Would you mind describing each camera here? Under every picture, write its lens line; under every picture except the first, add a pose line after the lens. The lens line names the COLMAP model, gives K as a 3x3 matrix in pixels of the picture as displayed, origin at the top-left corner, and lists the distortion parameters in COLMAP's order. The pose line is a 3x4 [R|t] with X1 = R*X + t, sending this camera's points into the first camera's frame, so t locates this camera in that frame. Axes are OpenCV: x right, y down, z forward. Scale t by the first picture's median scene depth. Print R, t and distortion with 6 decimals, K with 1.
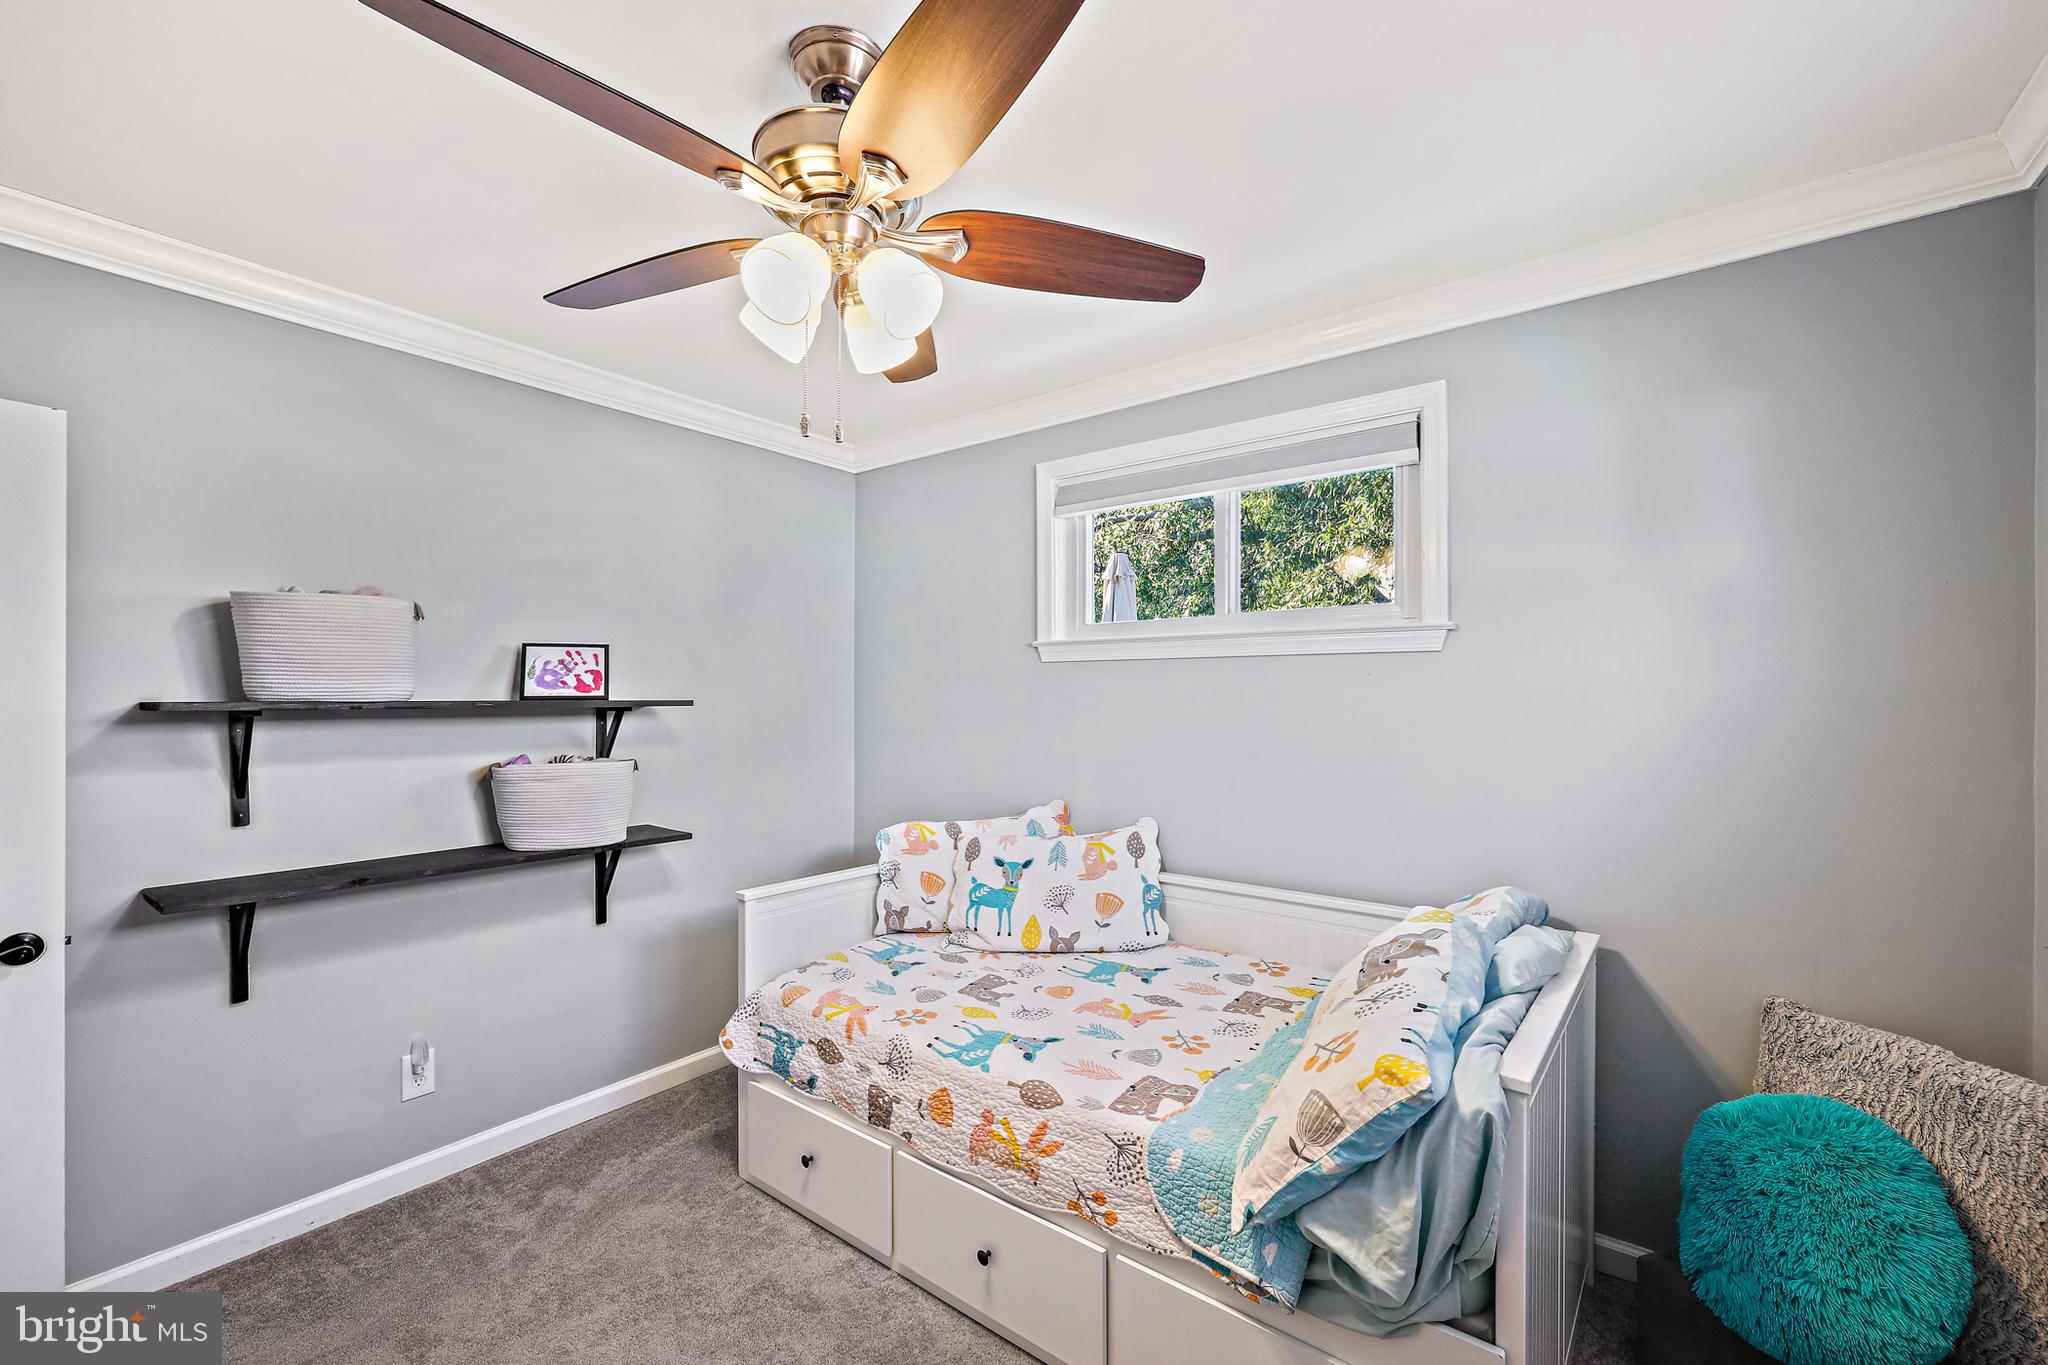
lens RADIAL K [[861.5, 0, 1017.9], [0, 861.5, 694.3], [0, 0, 1]] dist [0.003392, 0.000176]
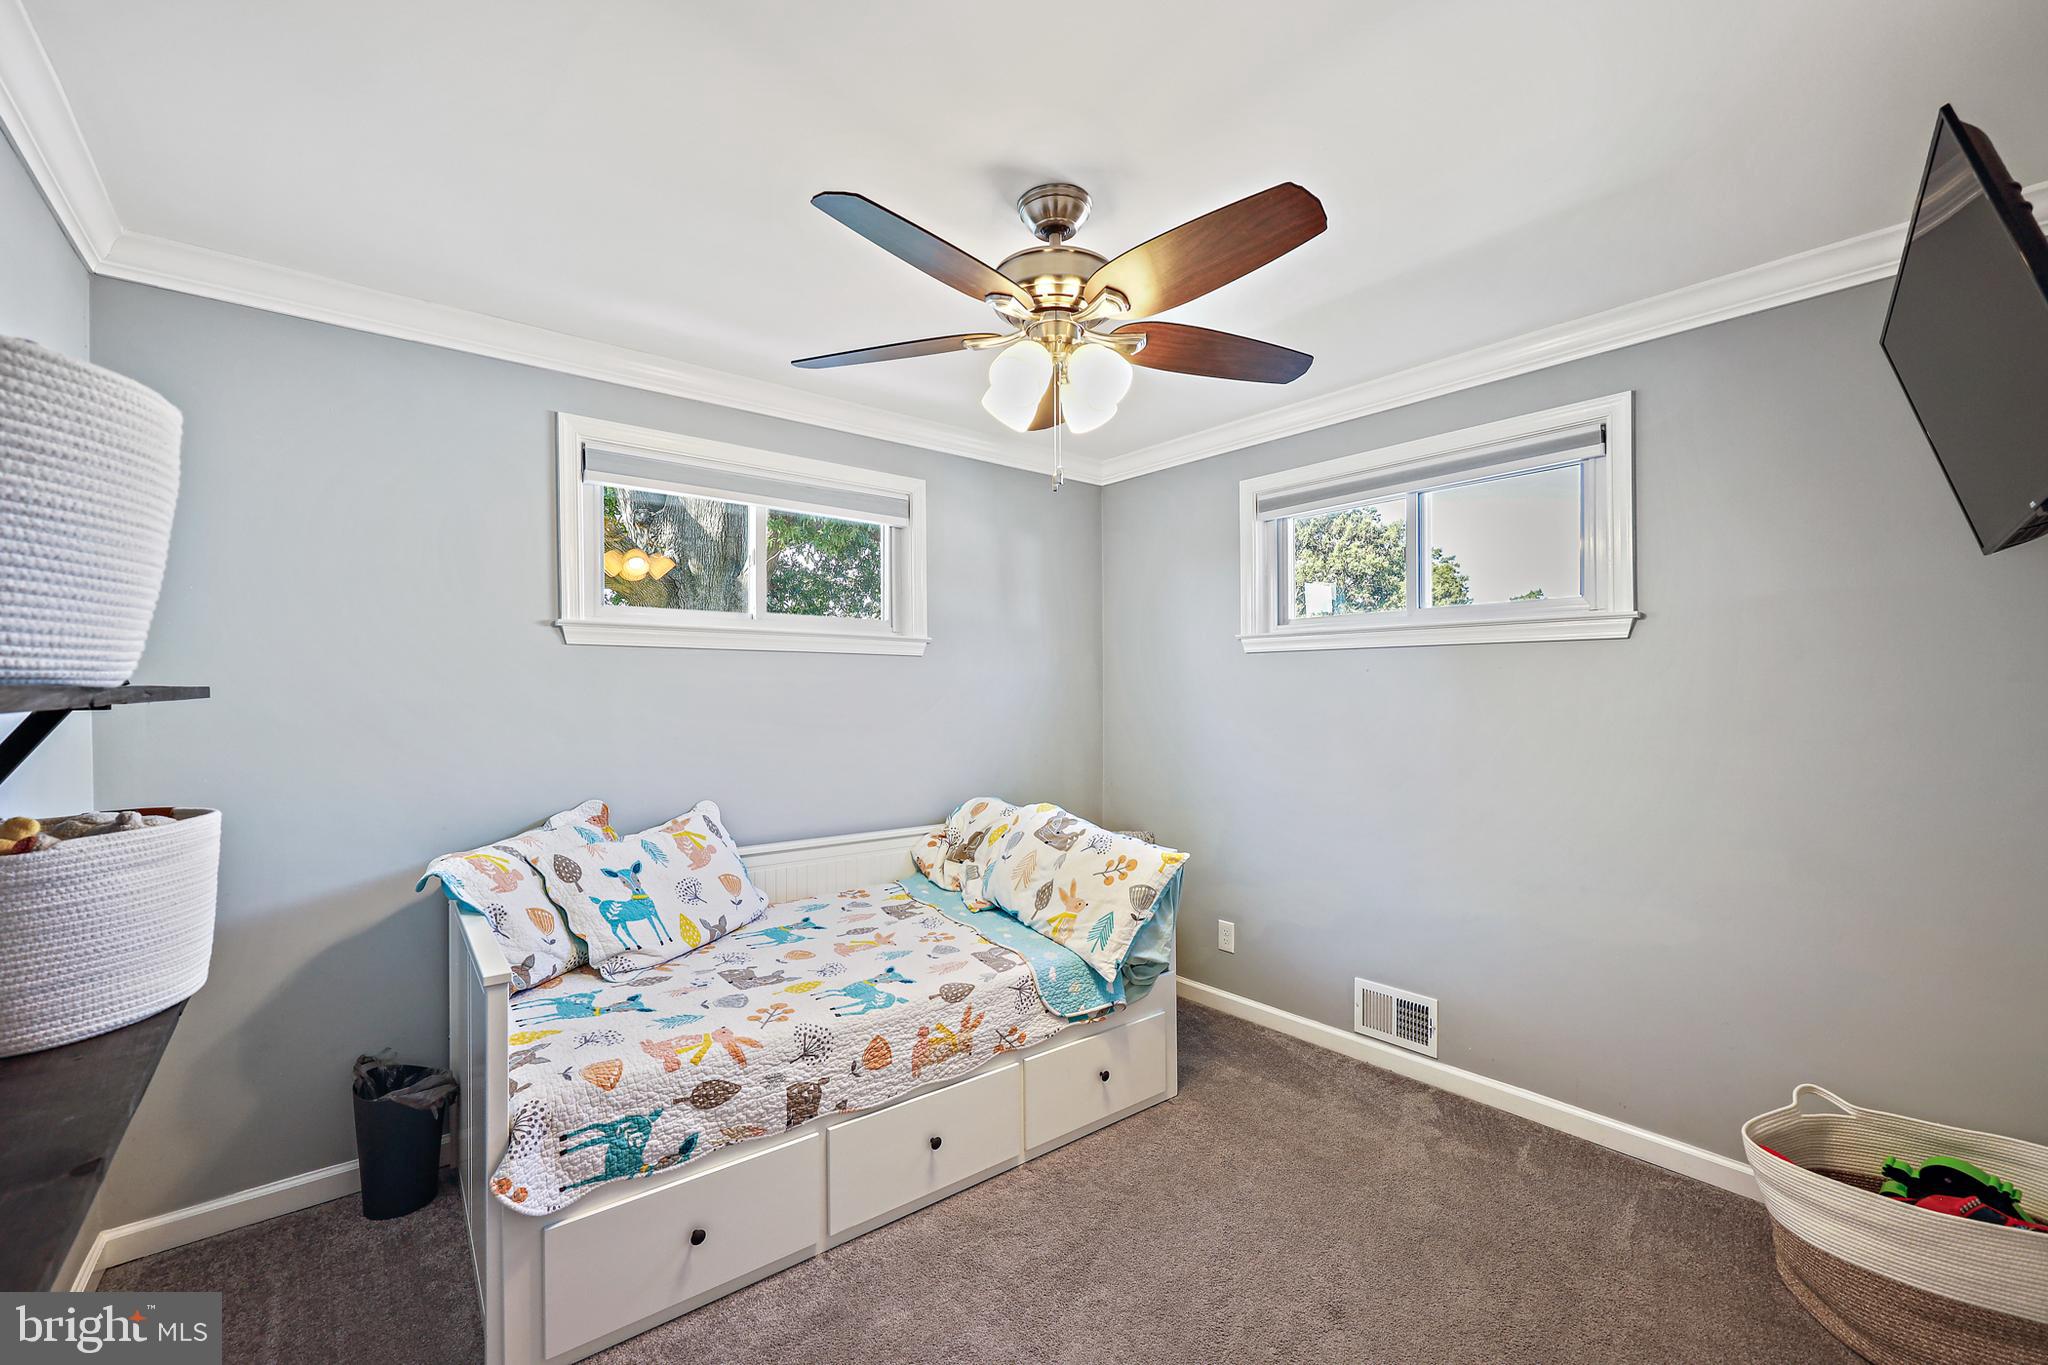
lens RADIAL K [[861.5, 0, 1025.3], [0, 861.5, 690.5], [0, 0, 1]] dist [0.003392, 0.000176]
pose [[0.205653, 0.002598, 0.978622, -0.986609], [-0.003343, 0.999993, -0.001953, 0.012444], [-0.978619, -0.002870, 0.205660, 0.512526]]
